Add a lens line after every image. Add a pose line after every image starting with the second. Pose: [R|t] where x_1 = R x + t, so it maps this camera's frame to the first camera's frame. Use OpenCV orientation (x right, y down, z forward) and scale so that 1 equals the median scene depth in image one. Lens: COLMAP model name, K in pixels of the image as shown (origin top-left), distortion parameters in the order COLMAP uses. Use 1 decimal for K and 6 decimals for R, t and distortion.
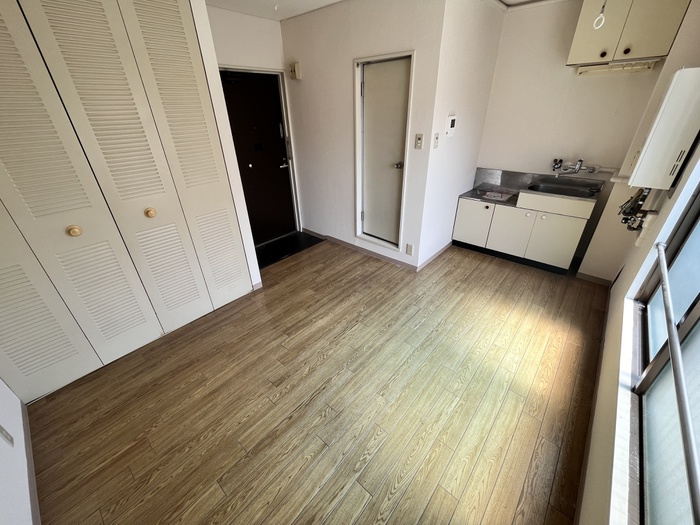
lens RADIAL K [[283.9, 0, 347.6], [0, 283.9, 261.2], [0, 0, 1]] dist [-0.000705, -0.000333]
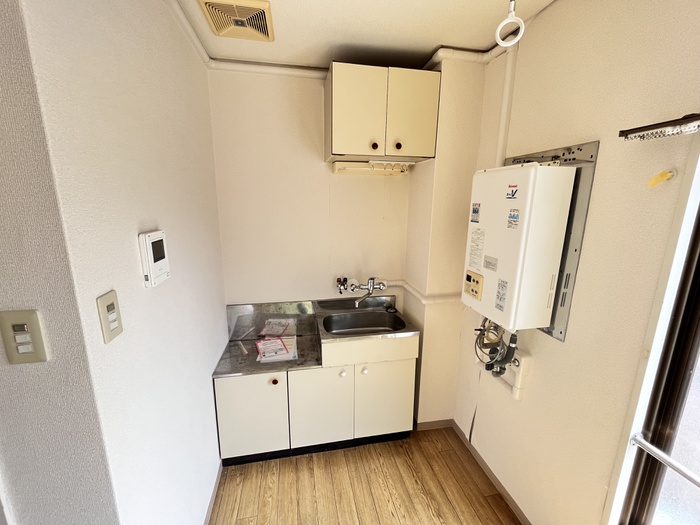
lens RADIAL K [[283.9, 0, 347.6], [0, 283.9, 261.2], [0, 0, 1]] dist [-0.000705, -0.000333]
pose [[0.607388, -0.129784, 0.783732, 0.220184], [0.357536, 0.925657, -0.123802, -0.324230], [-0.709400, 0.355408, 0.608635, 0.581989]]
